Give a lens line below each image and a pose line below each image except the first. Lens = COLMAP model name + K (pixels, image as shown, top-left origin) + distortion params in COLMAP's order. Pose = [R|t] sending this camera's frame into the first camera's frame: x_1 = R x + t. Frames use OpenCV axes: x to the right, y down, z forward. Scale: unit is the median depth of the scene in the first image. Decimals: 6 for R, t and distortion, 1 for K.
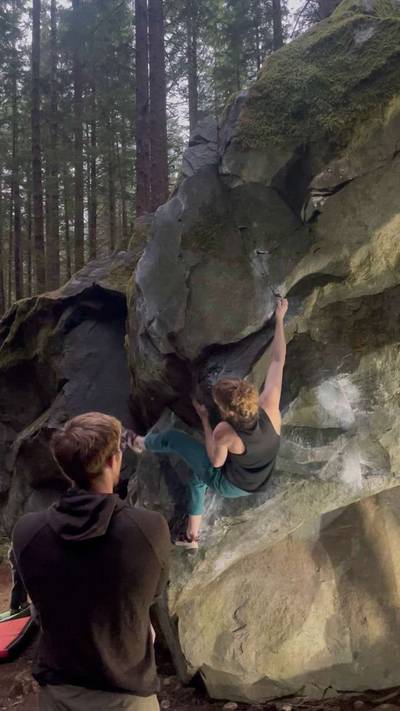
lens RADIAL K [[613.1, 0, 200.0], [0, 613.1, 355.5], [0, 0, 1]] dist [0.112755, -0.153230]
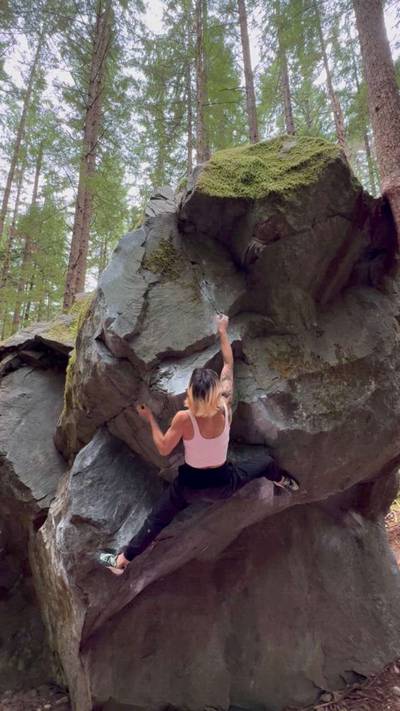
lens RADIAL K [[395.2, 0, 200.0], [0, 395.2, 355.5], [0, 0, 1]] dist [-0.001836, -0.000942]
pose [[0.960926, 0.105770, 0.255799, -0.092213], [-0.041611, 0.968812, -0.244279, 0.145220], [-0.273659, 0.224090, 0.935358, 0.322927]]
